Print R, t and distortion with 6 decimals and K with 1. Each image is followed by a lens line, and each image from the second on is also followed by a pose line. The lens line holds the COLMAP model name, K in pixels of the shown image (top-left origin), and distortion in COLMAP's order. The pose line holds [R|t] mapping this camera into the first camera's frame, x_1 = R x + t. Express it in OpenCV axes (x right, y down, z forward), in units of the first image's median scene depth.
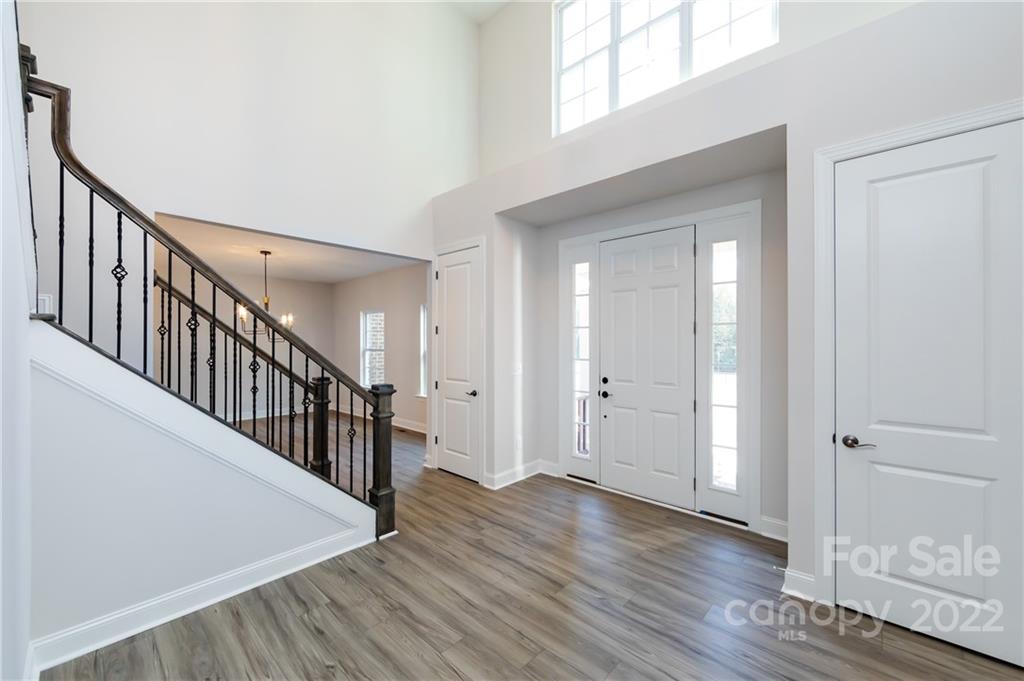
lens RADIAL K [[408.2, 0, 513.2], [0, 408.2, 346.1], [0, 0, 1]] dist [0.003144, 0.000060]
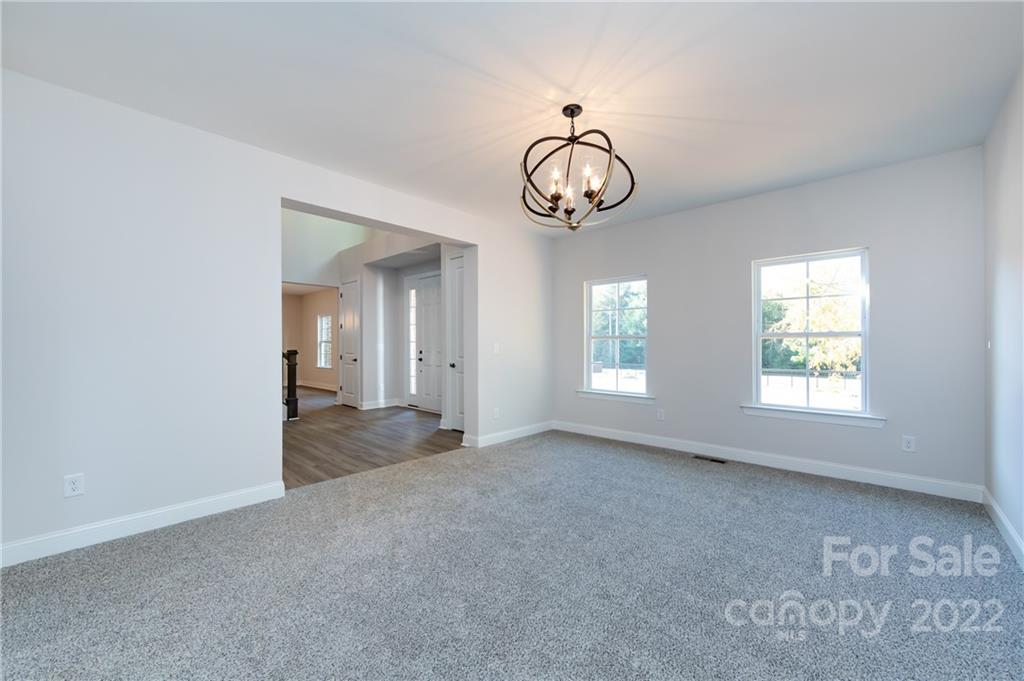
lens RADIAL K [[408.2, 0, 513.2], [0, 408.2, 346.1], [0, 0, 1]] dist [0.003144, 0.000060]
pose [[0.999956, -0.003496, -0.008687, 0.639556], [0.003475, 0.999991, -0.002428, 0.058870], [0.008695, 0.002398, 0.999959, -0.850847]]
